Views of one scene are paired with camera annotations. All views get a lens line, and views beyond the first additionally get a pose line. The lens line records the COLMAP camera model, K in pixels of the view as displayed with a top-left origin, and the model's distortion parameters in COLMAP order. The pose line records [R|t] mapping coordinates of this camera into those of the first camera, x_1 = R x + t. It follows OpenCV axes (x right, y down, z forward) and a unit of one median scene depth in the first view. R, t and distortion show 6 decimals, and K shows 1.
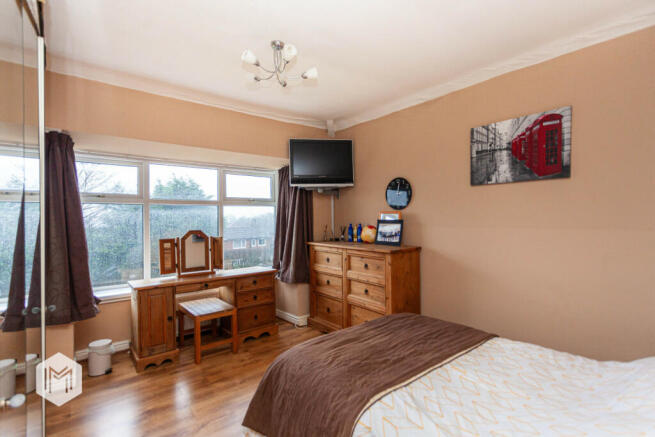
lens RADIAL K [[308.9, 0, 324.3], [0, 308.9, 219.1], [0, 0, 1]] dist [0.003887, 0.002081]
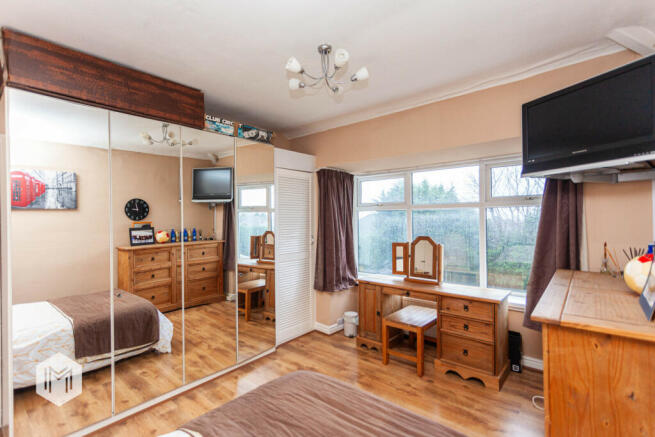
lens RADIAL K [[308.9, 0, 324.4], [0, 308.9, 217.6], [0, 0, 1]] dist [0.003887, 0.002081]
pose [[0.183024, 0.011470, -0.983042, 0.498601], [0.009720, 0.999862, 0.013476, -0.039761], [0.983060, -0.012021, 0.182887, 0.524240]]
